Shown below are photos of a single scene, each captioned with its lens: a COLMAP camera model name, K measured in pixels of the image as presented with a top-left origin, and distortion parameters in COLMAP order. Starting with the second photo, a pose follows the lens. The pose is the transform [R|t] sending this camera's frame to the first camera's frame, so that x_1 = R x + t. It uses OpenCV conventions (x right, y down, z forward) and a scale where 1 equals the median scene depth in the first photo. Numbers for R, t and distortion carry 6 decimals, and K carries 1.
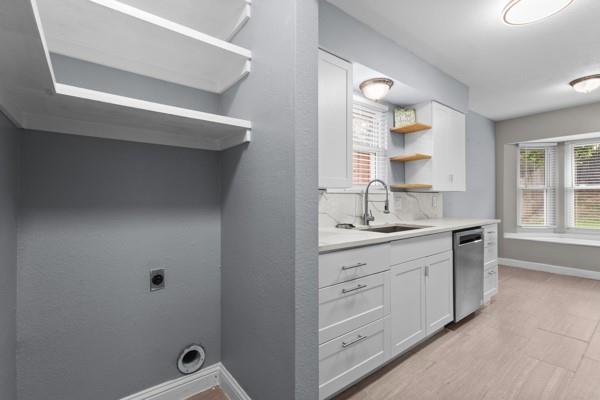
lens RADIAL K [[280.3, 0, 299.6], [0, 280.3, 202.1], [0, 0, 1]] dist [0.012737, -0.000505]
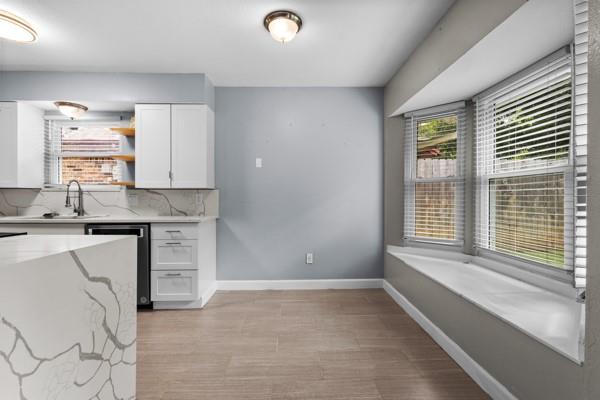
lens RADIAL K [[280.3, 0, 298.6], [0, 280.3, 197.7], [0, 0, 1]] dist [0.012737, -0.000505]
pose [[0.786240, 0.006982, -0.617882, 1.563345], [-0.009029, 0.999959, -0.000189, -0.008994], [0.617855, 0.005728, 0.786271, 0.523521]]
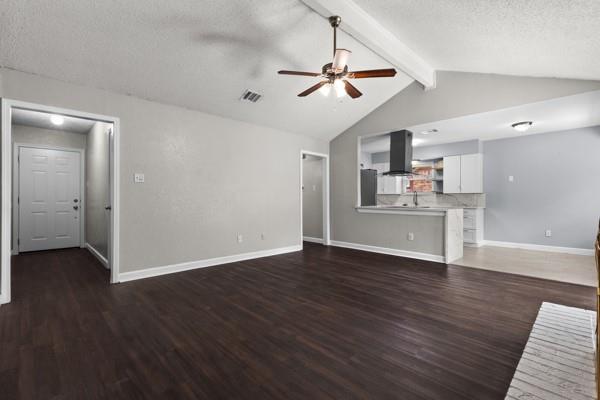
lens RADIAL K [[280.3, 0, 296.5], [0, 280.3, 200.2], [0, 0, 1]] dist [0.012737, -0.000505]
pose [[0.089262, 0.004427, -0.995998, 2.685168], [-0.009292, 0.999950, 0.003612, 0.018841], [0.995965, 0.008932, 0.089299, -0.460632]]
